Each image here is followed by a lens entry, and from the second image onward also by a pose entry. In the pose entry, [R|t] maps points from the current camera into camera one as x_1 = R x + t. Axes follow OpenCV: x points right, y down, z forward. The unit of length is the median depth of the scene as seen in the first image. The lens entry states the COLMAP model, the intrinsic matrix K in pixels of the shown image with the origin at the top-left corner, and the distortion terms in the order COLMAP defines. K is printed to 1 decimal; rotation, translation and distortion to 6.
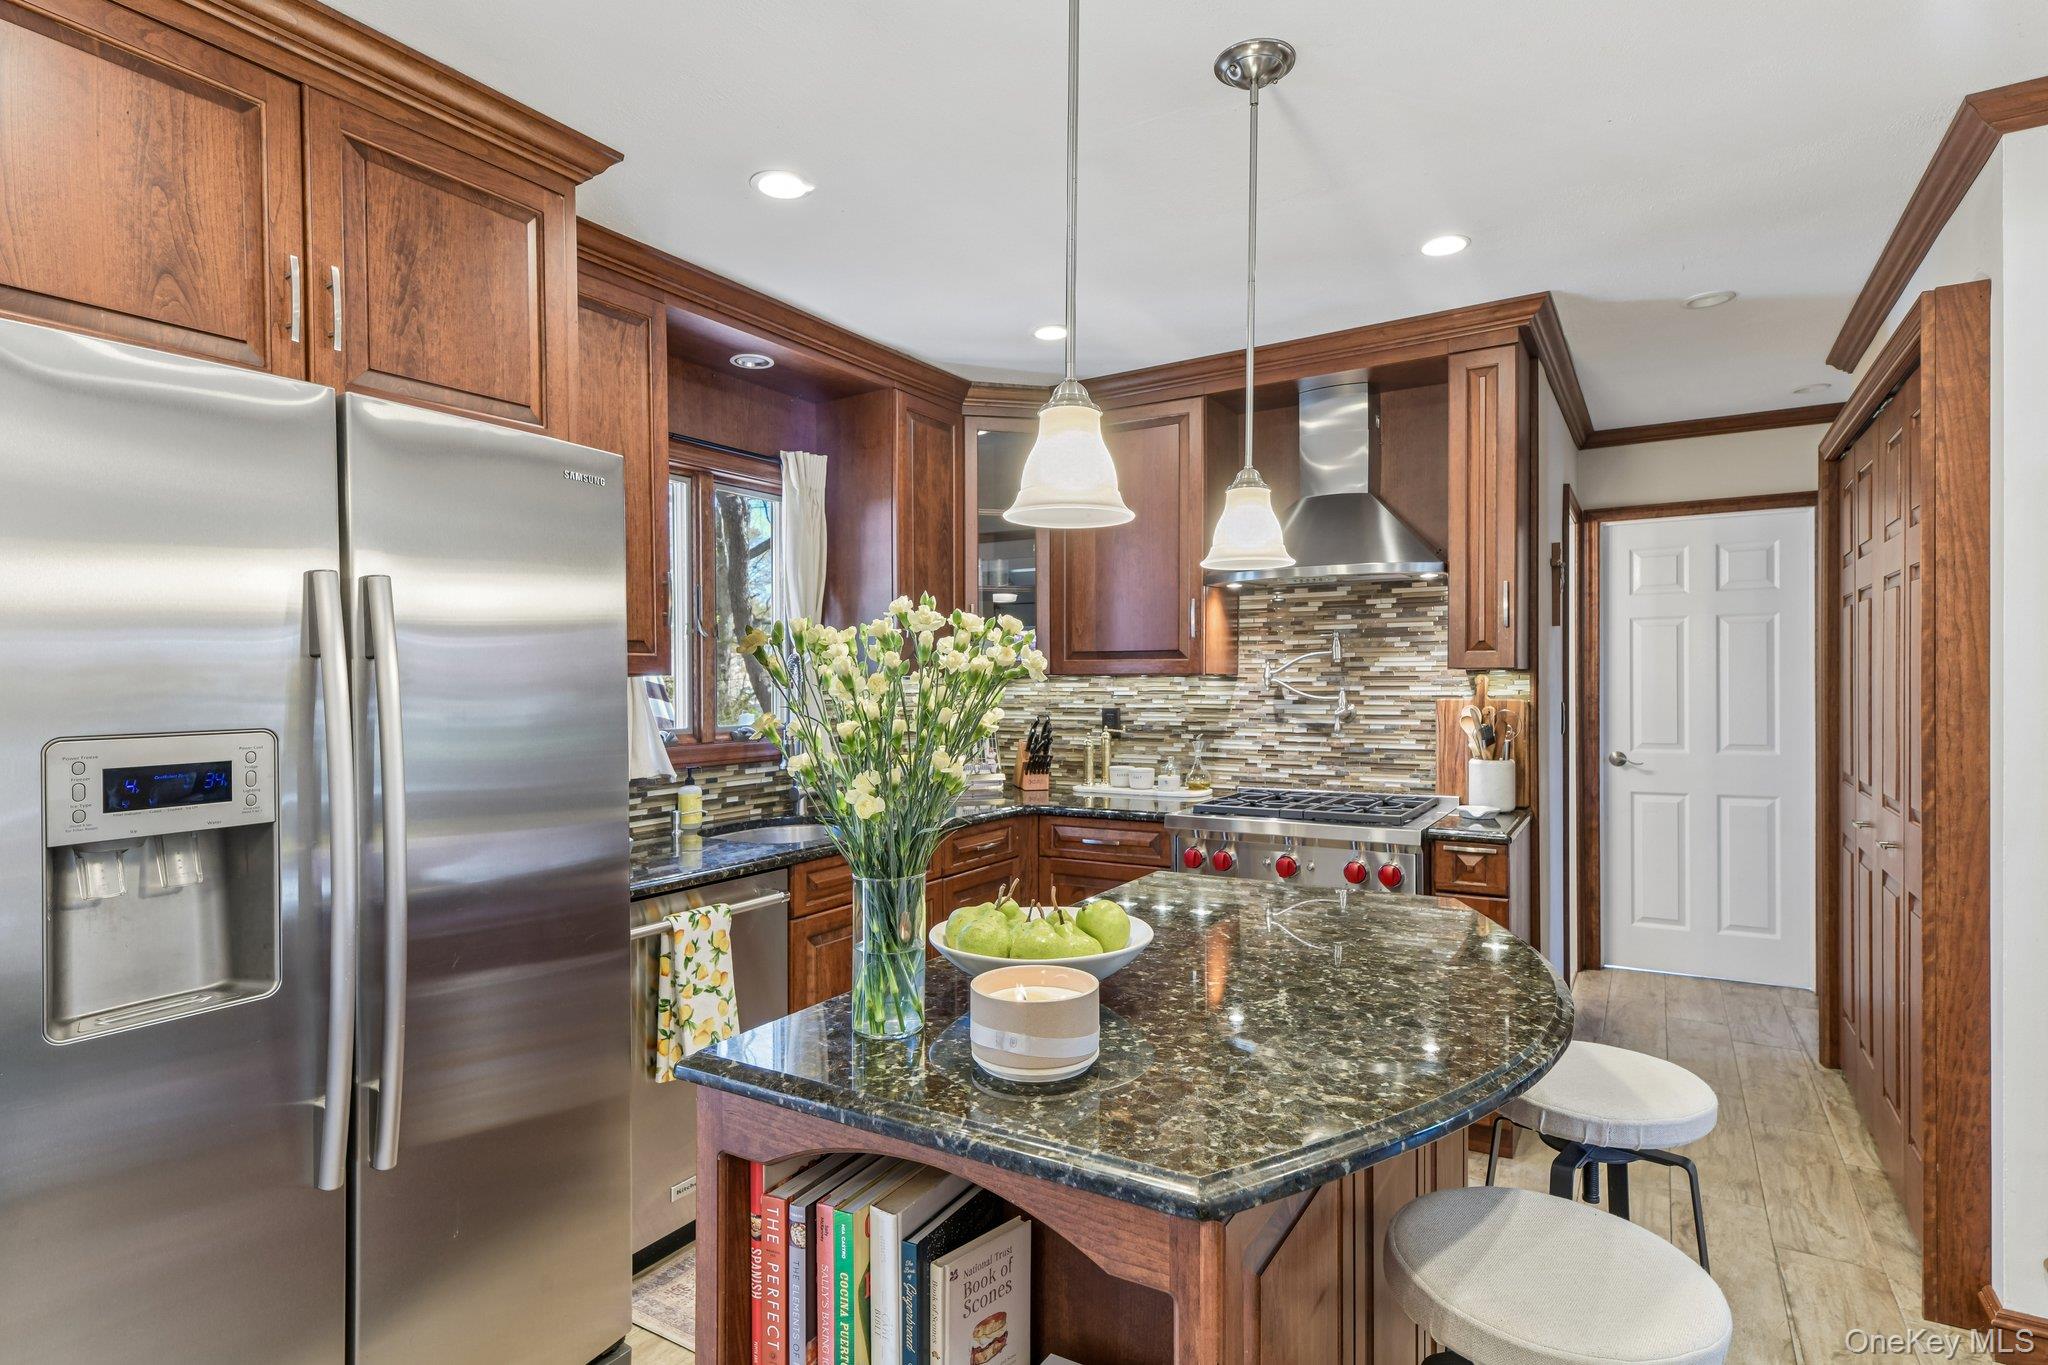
lens RADIAL K [[1018.7, 0, 1024.0], [0, 1018.7, 682.5], [0, 0, 1]] dist [-0.000397, -0.001438]
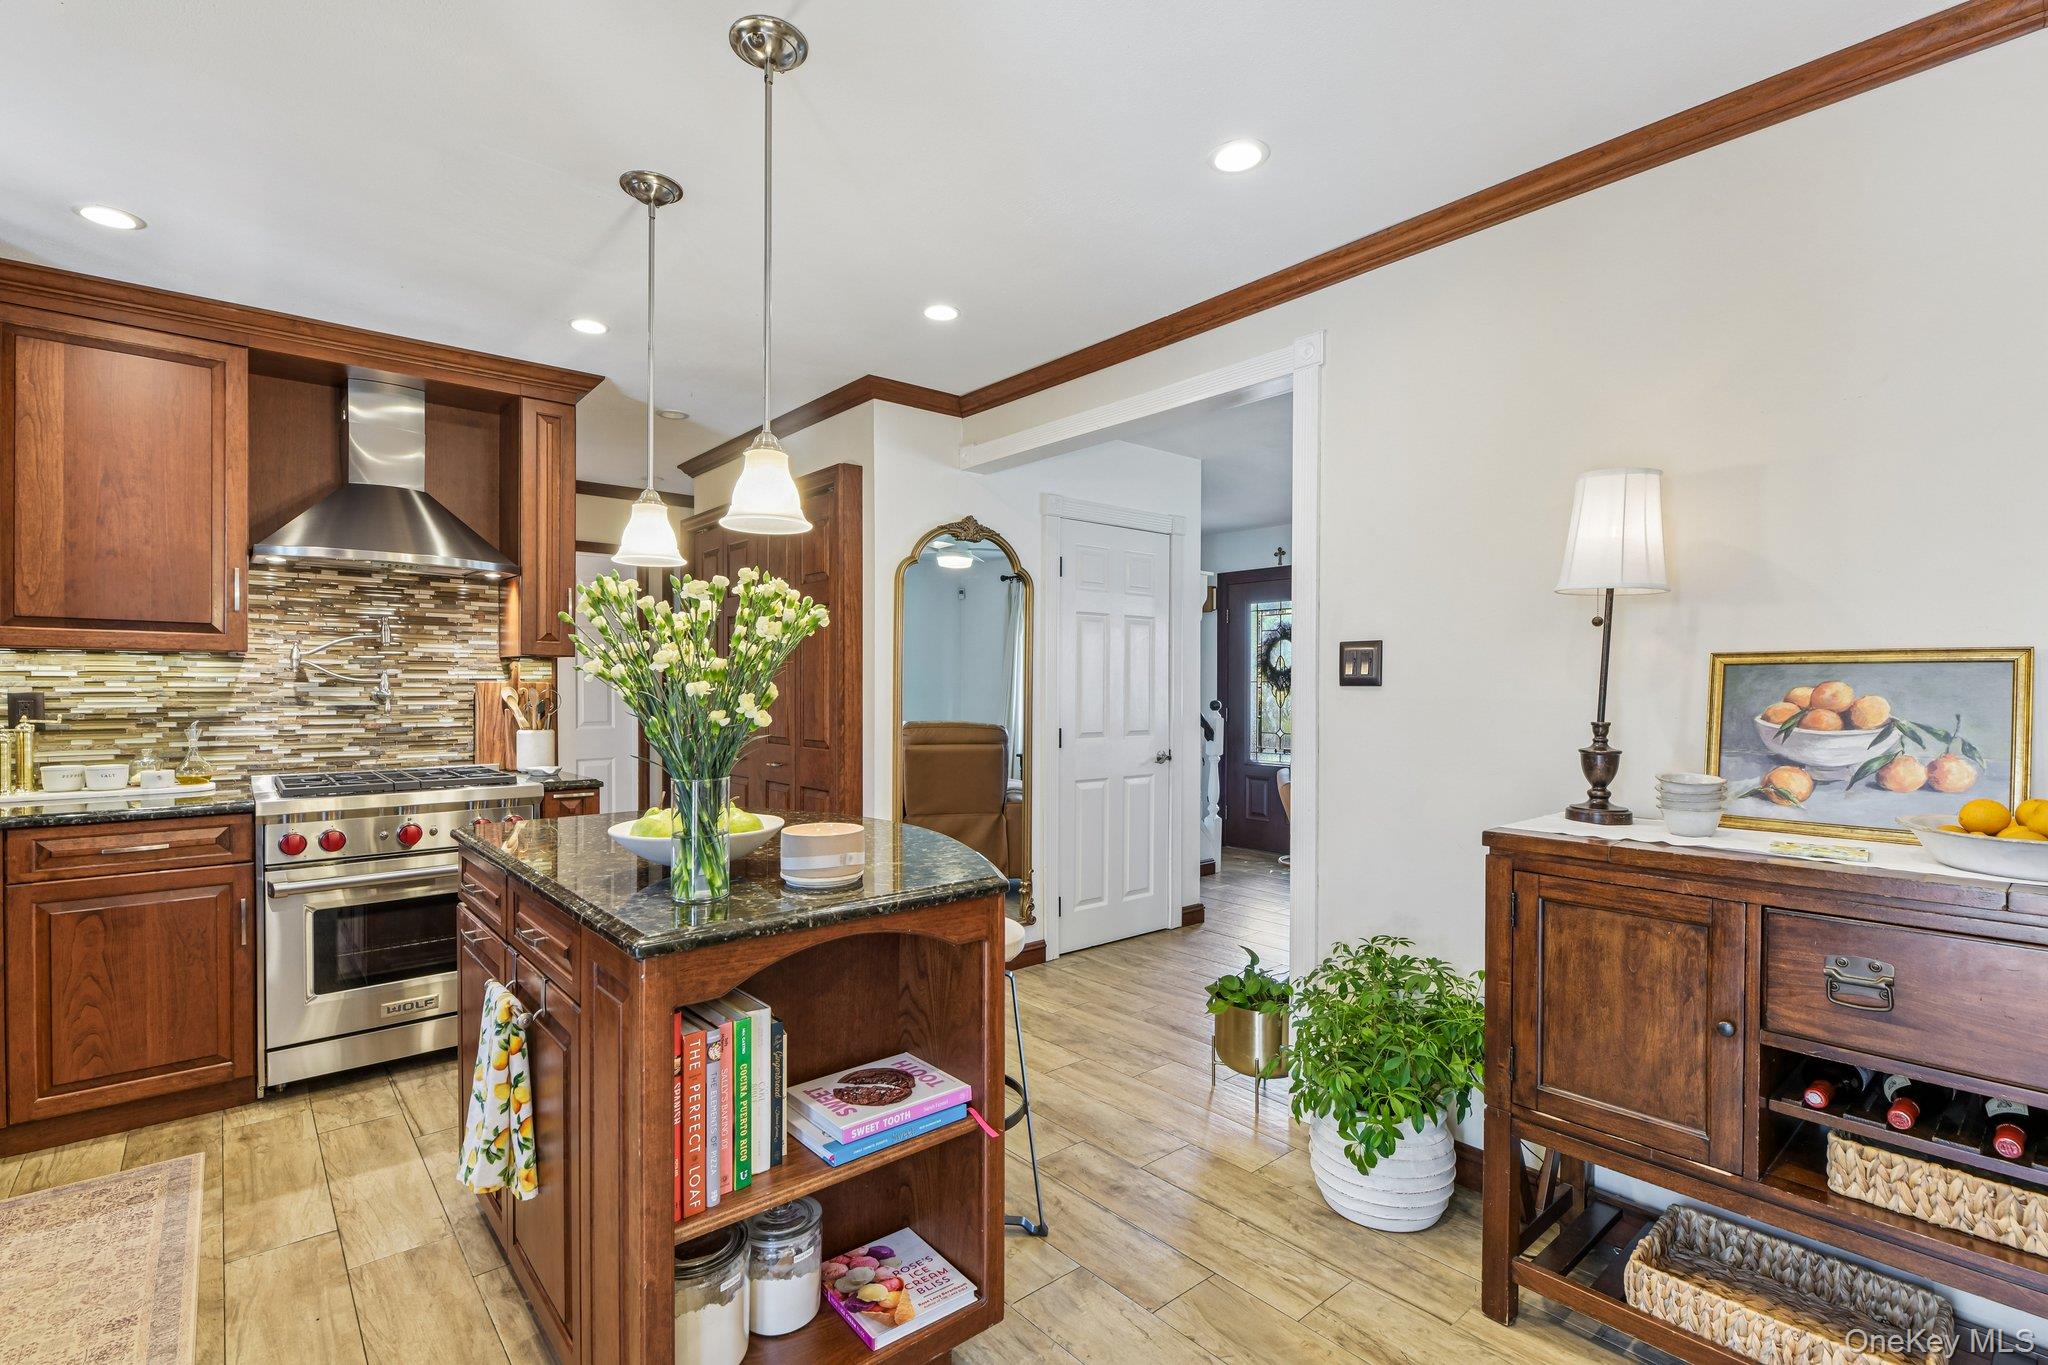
lens RADIAL K [[906.8, 0, 1011.9], [0, 906.8, 681.0], [0, 0, 1]] dist [-0.001221, -0.000293]
pose [[0.332368, 0.011911, 0.943075, -0.347240], [-0.003615, 0.999929, -0.011355, 0.023654], [-0.943143, 0.000364, 0.332387, 0.077235]]
